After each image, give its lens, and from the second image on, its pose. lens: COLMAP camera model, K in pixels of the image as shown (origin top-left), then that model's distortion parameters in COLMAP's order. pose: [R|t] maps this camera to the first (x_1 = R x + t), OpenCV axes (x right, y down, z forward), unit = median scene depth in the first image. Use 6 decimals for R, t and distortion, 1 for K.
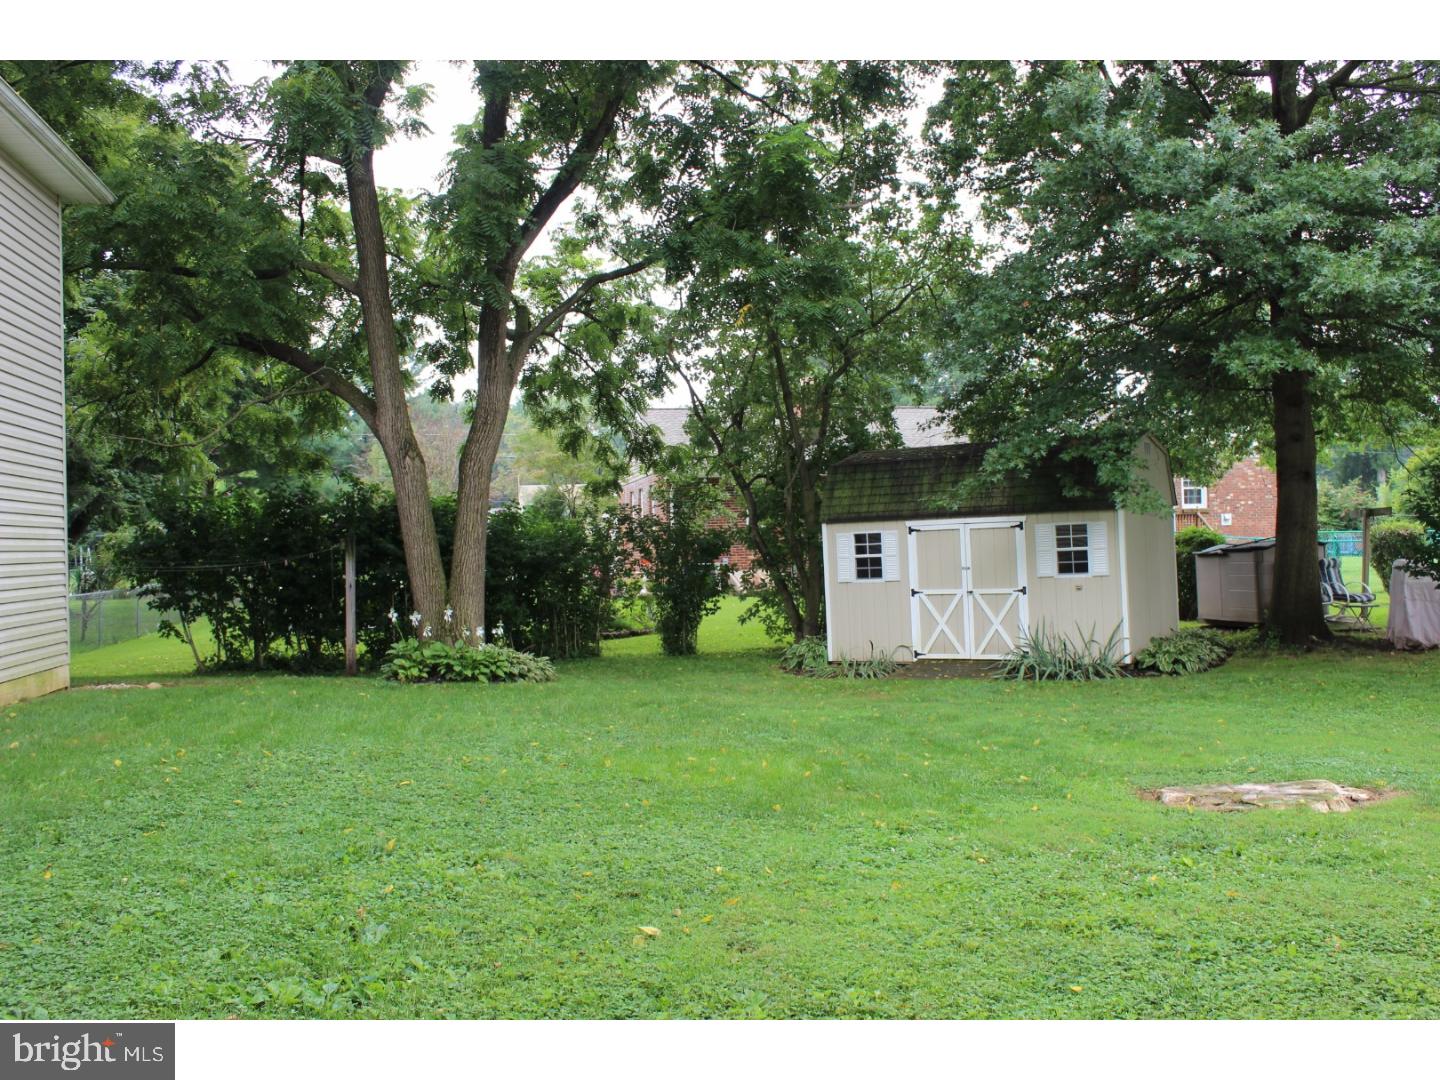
lens RADIAL K [[1225.5, 0, 709.0], [0, 1225.5, 532.3], [0, 0, 1]] dist [-0.113480, 0.051212]
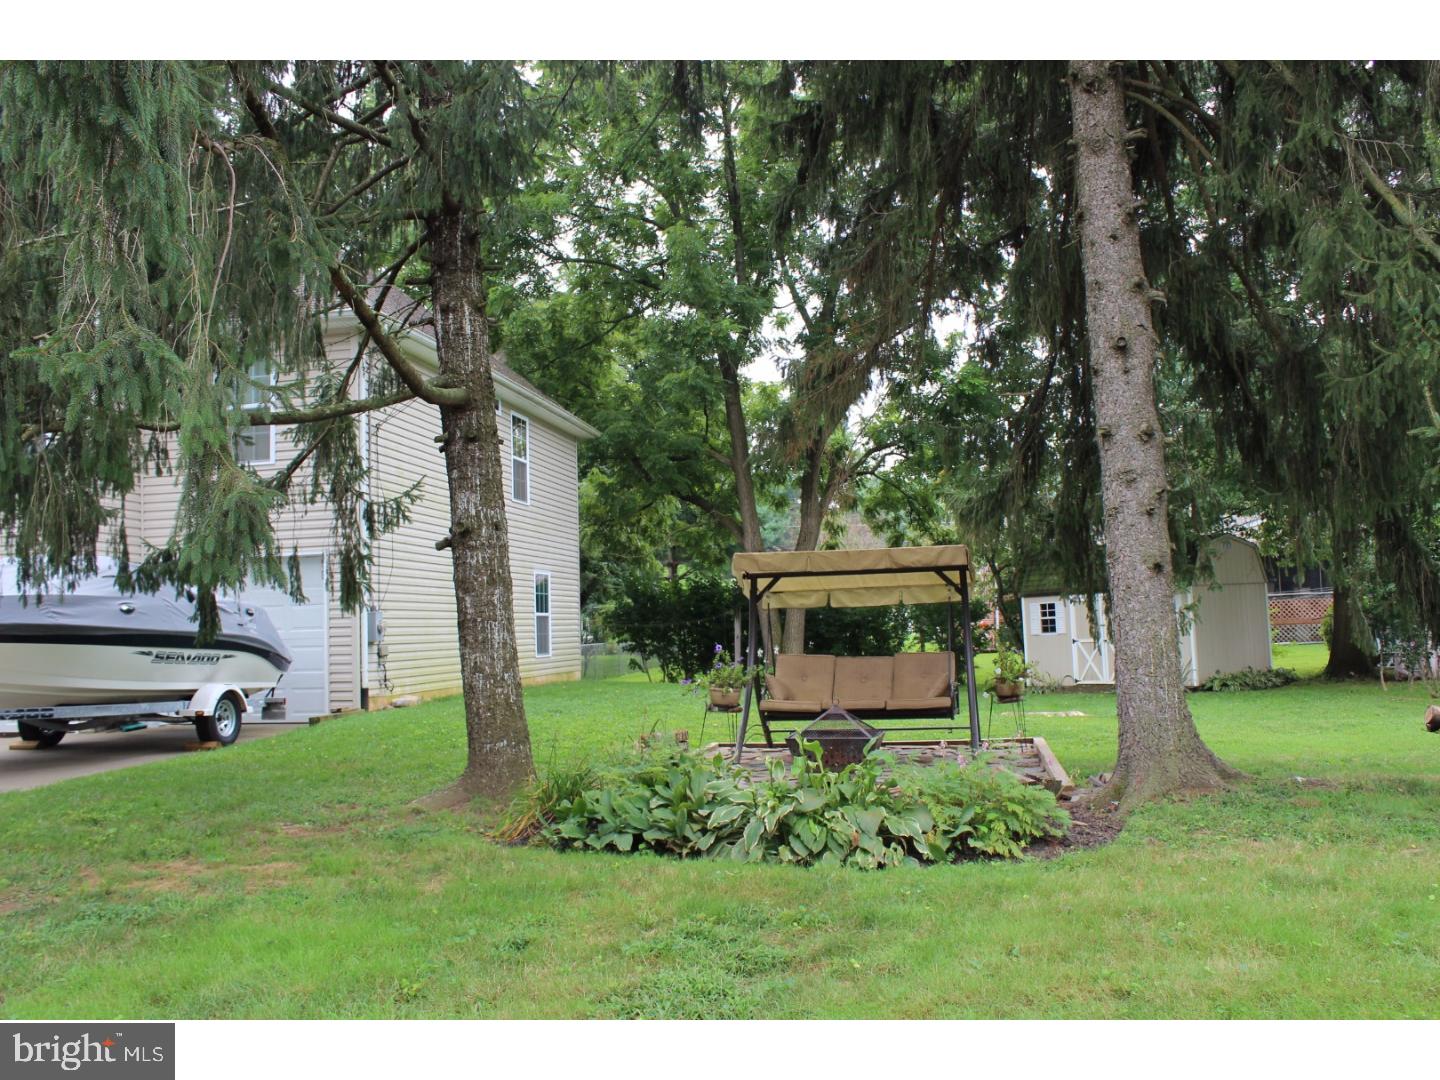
lens RADIAL K [[1225.5, 0, 723.7], [0, 1225.5, 540.3], [0, 0, 1]] dist [-0.113480, 0.051212]
pose [[0.933270, -0.021534, -0.358528, 0.261636], [0.002497, 0.998566, -0.053475, 0.002153], [0.359166, 0.049012, 0.931986, -0.512661]]
